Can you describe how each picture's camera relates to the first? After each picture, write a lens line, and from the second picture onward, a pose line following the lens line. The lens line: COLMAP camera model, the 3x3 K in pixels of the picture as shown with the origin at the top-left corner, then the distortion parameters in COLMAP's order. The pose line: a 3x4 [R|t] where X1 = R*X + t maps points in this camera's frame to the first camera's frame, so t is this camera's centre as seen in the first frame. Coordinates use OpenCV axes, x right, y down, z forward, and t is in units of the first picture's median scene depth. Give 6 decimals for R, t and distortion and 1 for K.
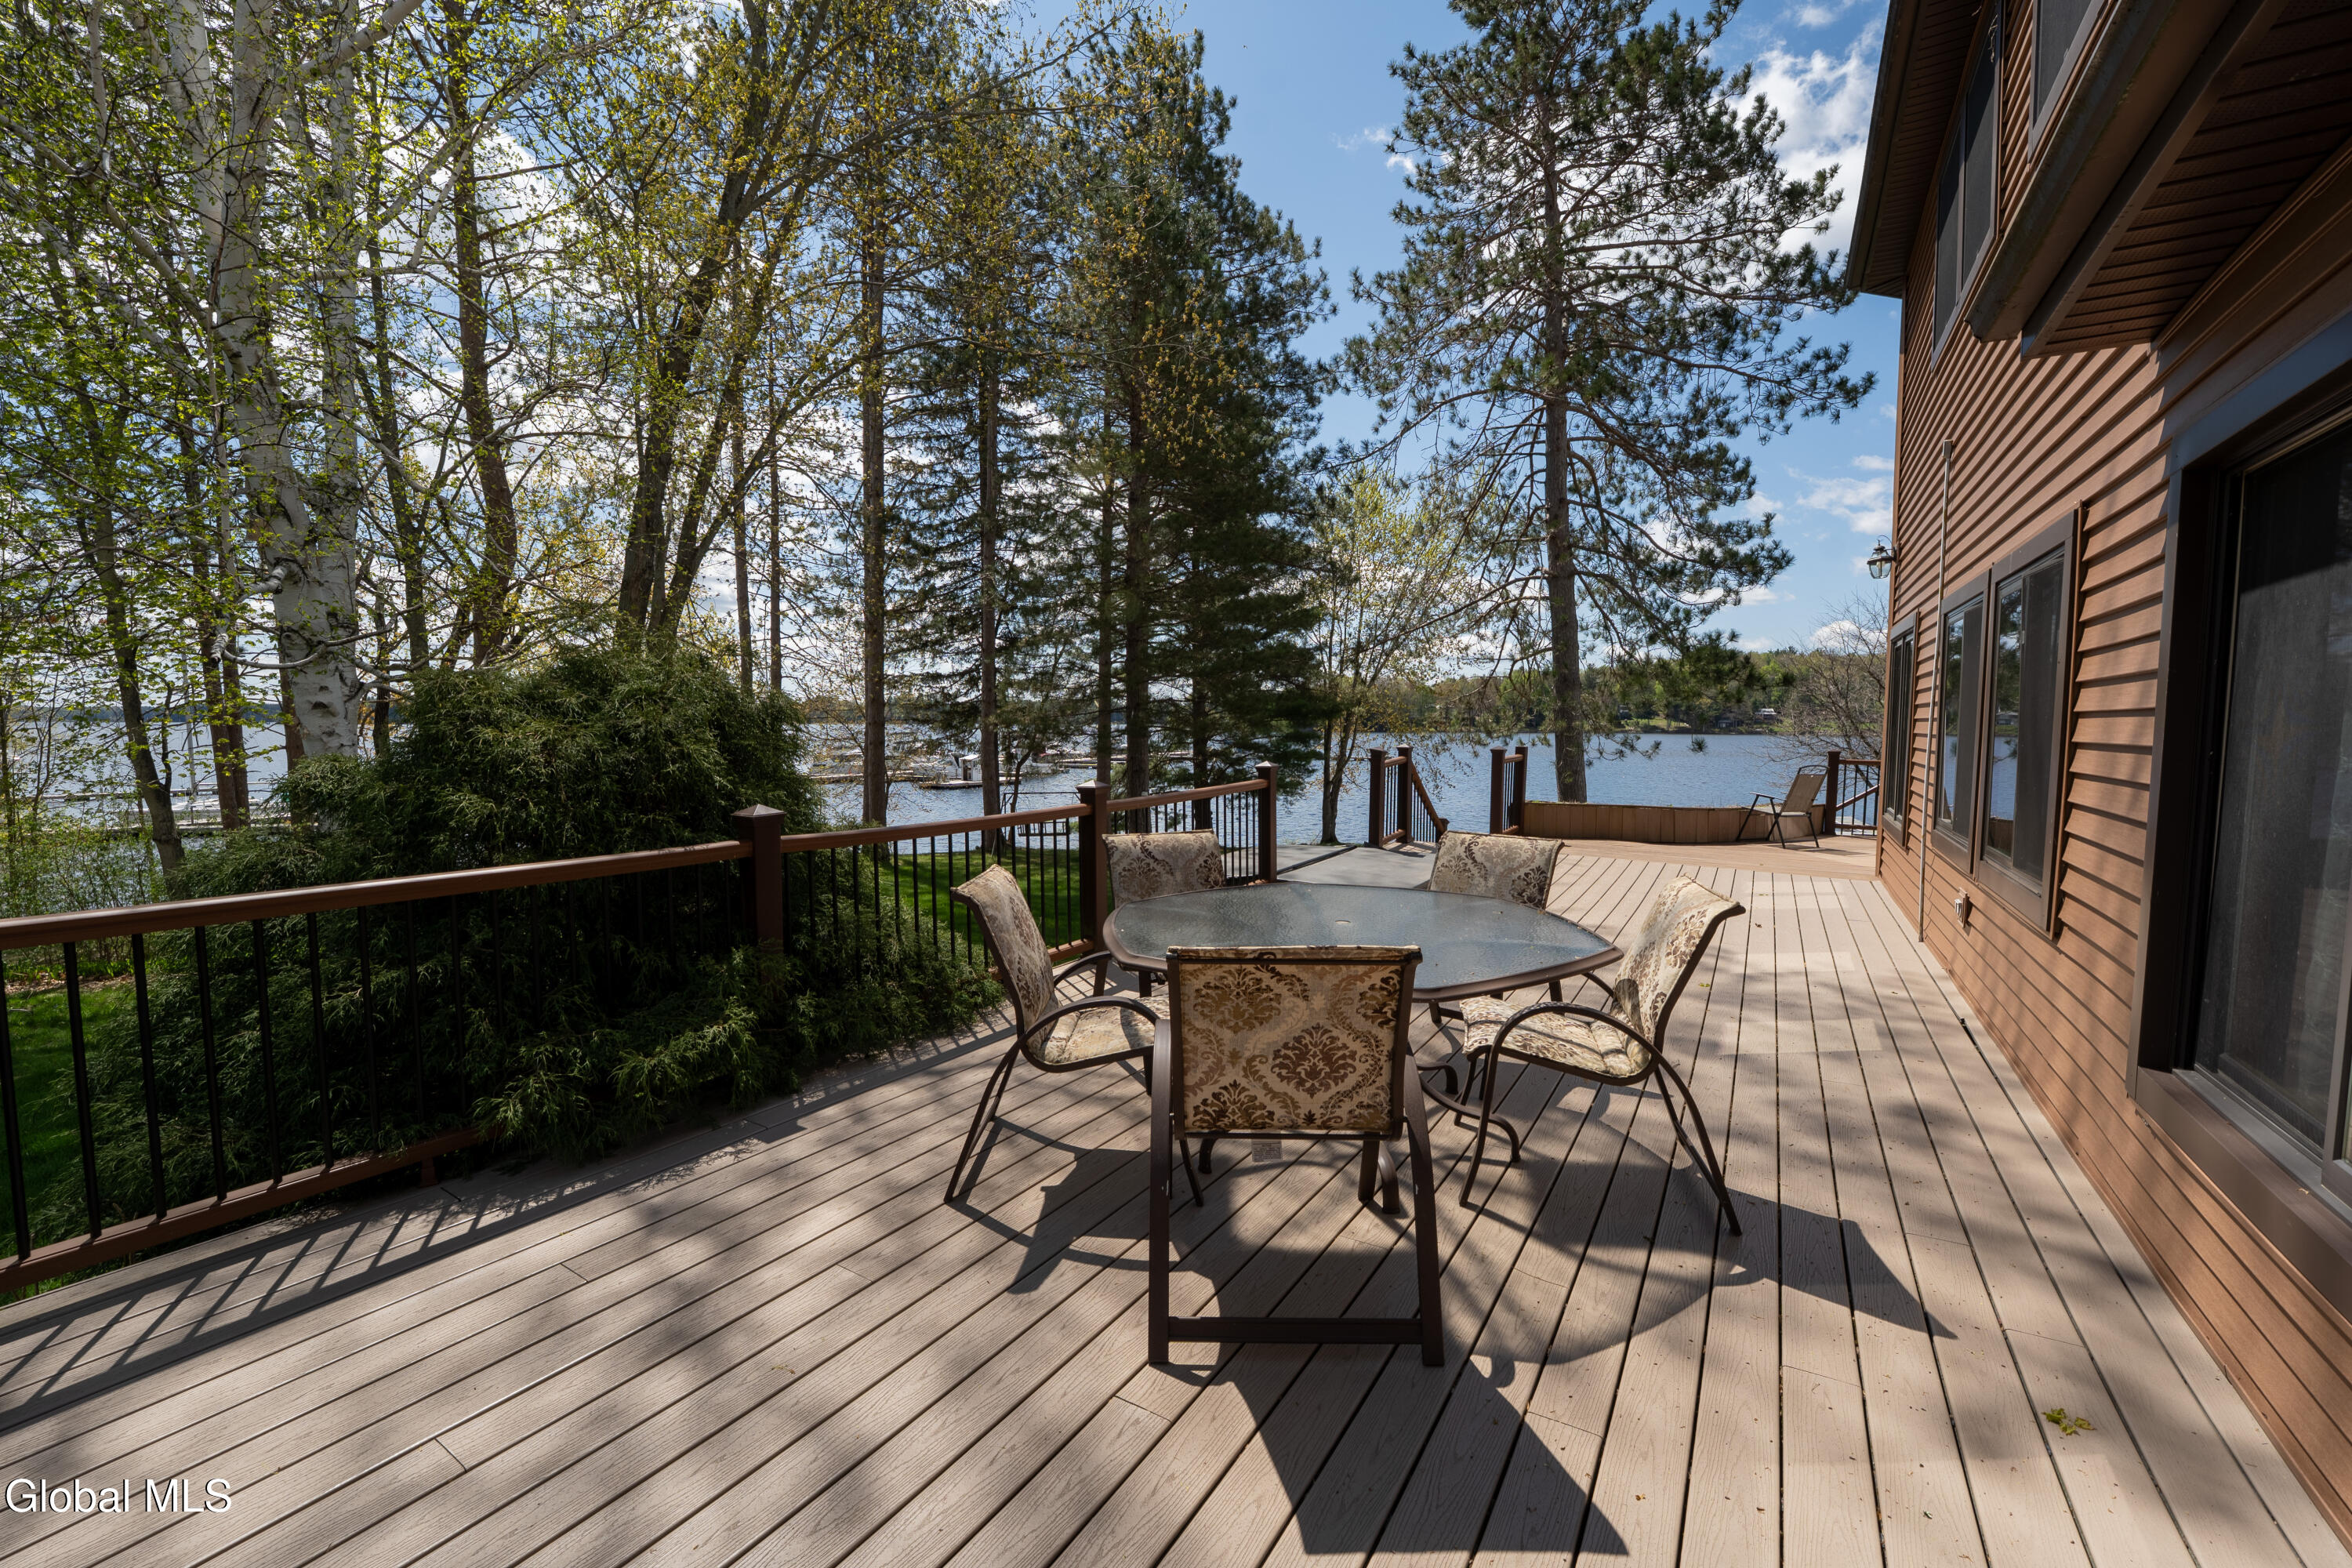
lens RADIAL K [[901.4, 0, 1176.0], [0, 901.4, 784.0], [0, 0, 1]] dist [0.000237, 0.000068]
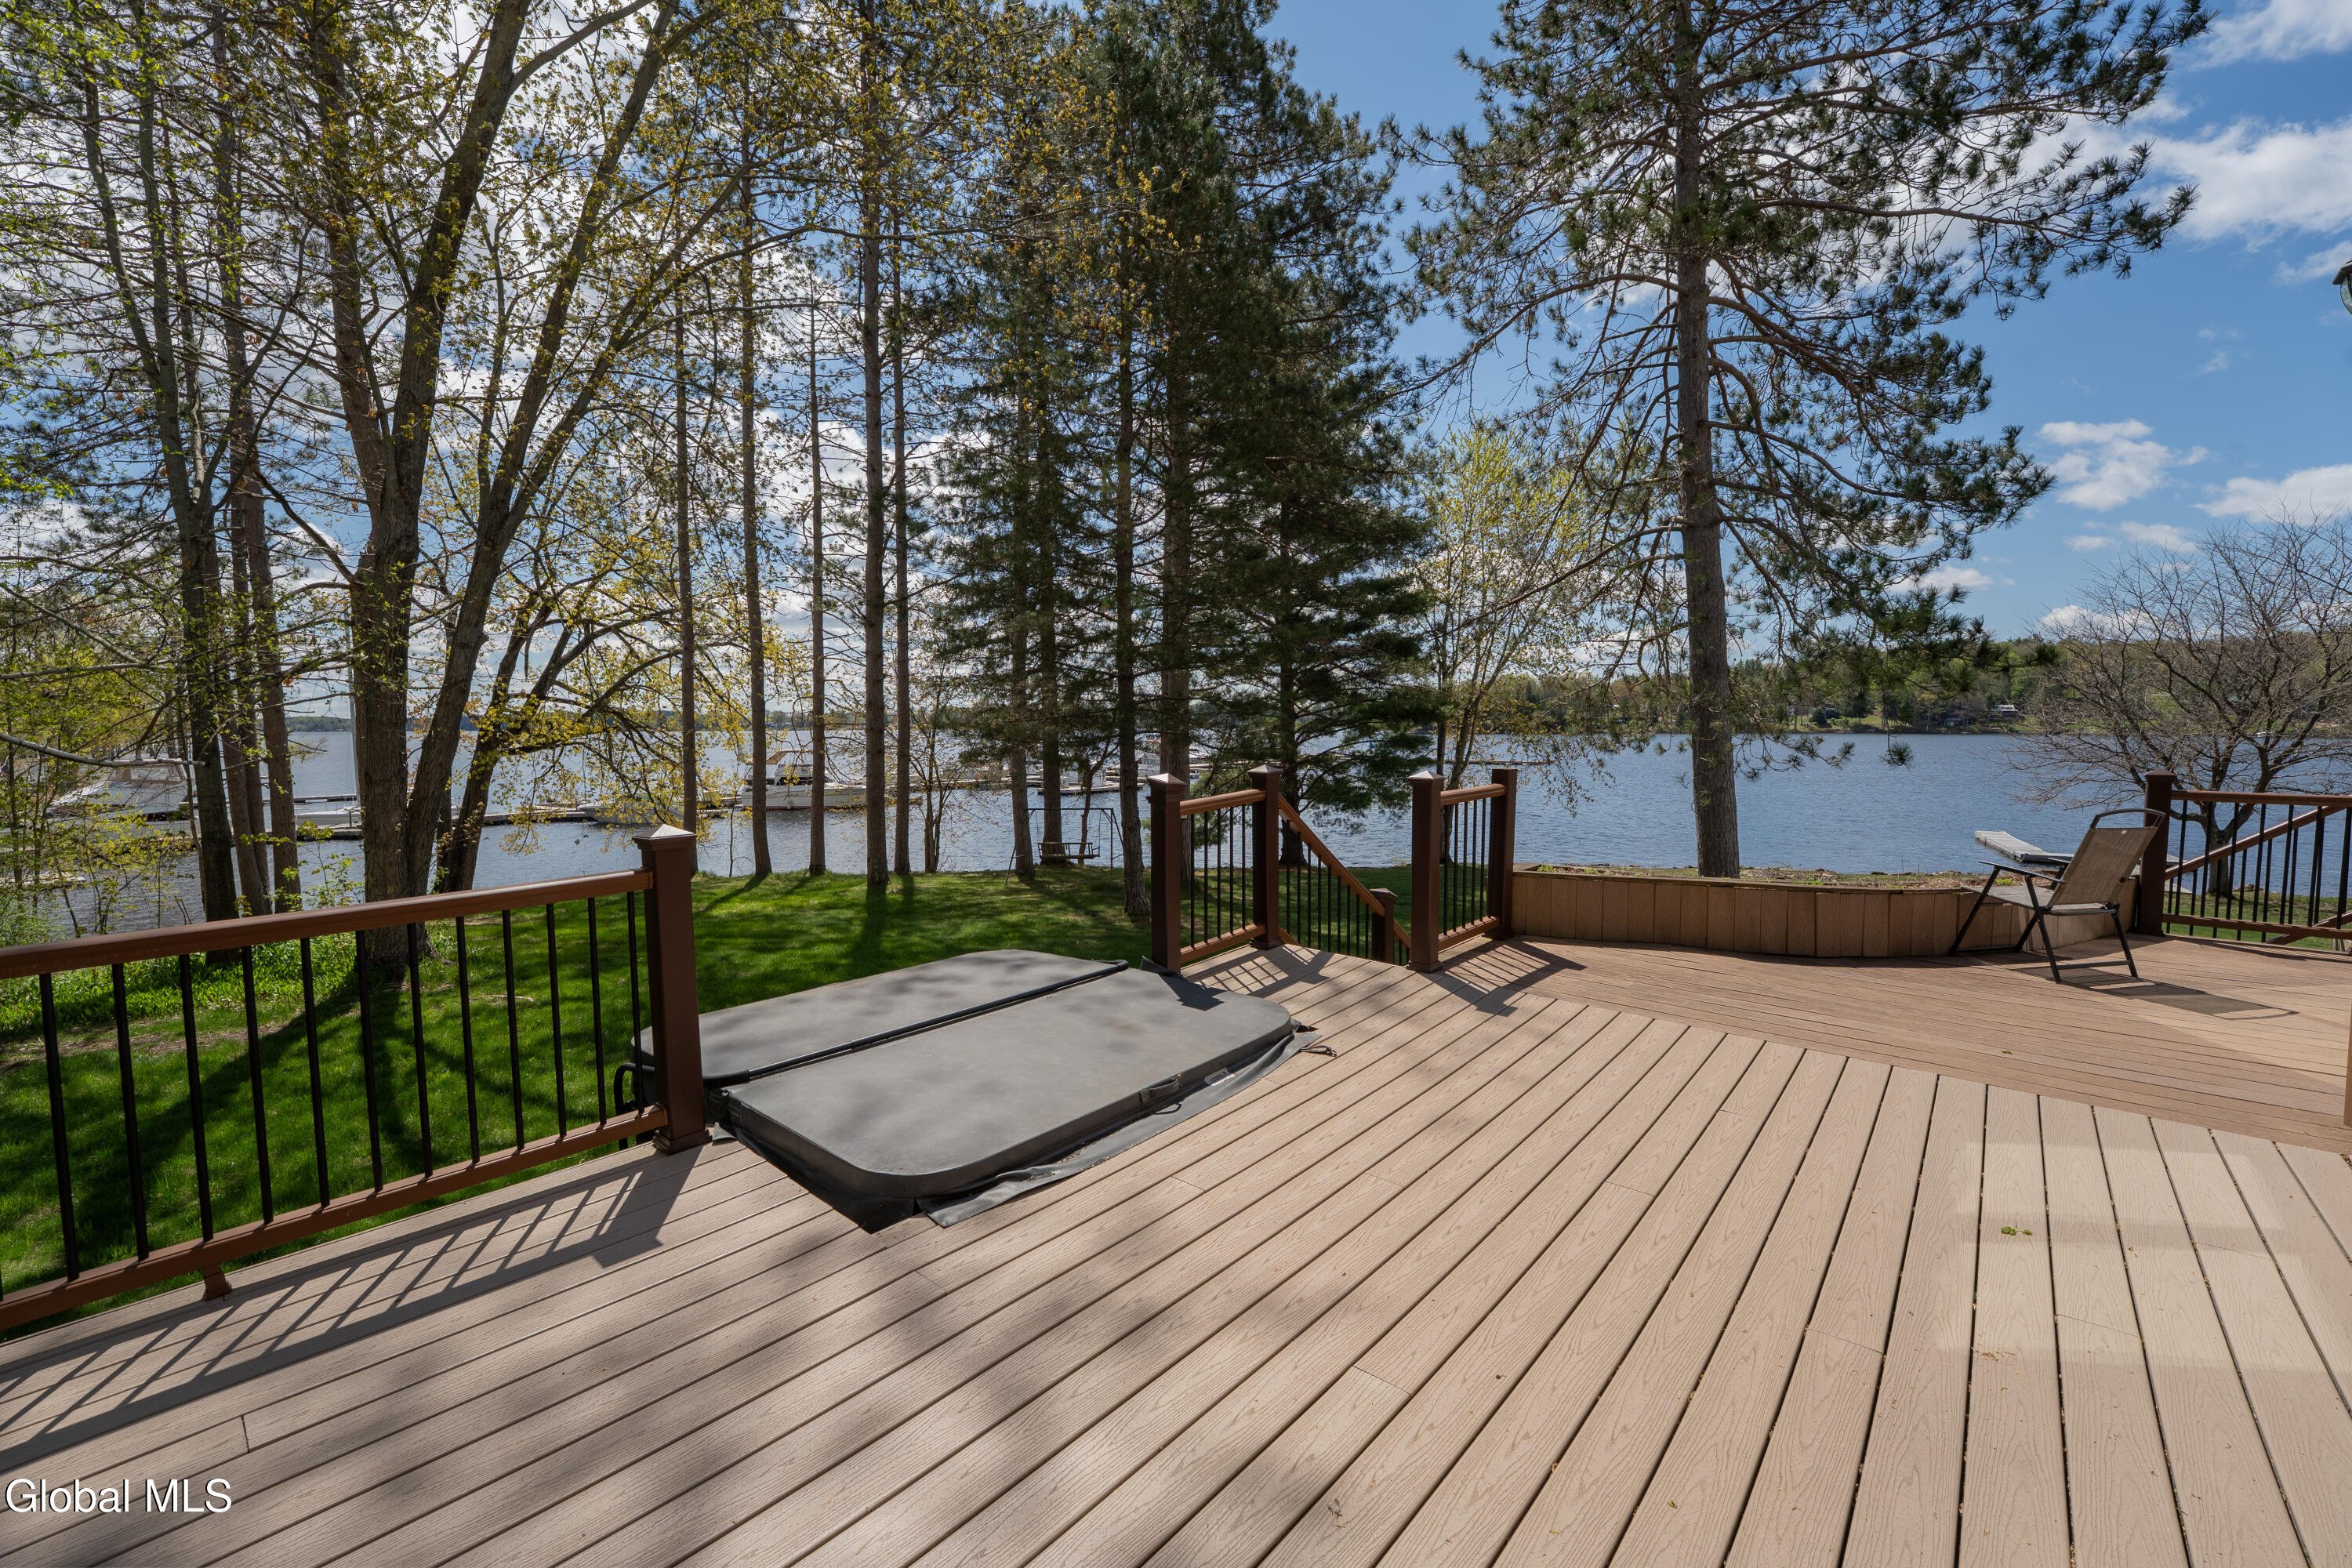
lens RADIAL K [[950.0, 0, 1176.0], [0, 950.0, 784.0], [0, 0, 1]] dist [-0.002361, 0.004748]
pose [[0.990129, -0.003492, -0.140113, 0.104549], [0.002134, 0.999949, -0.009844, -0.010082], [0.140140, 0.009448, 0.990087, 0.161013]]
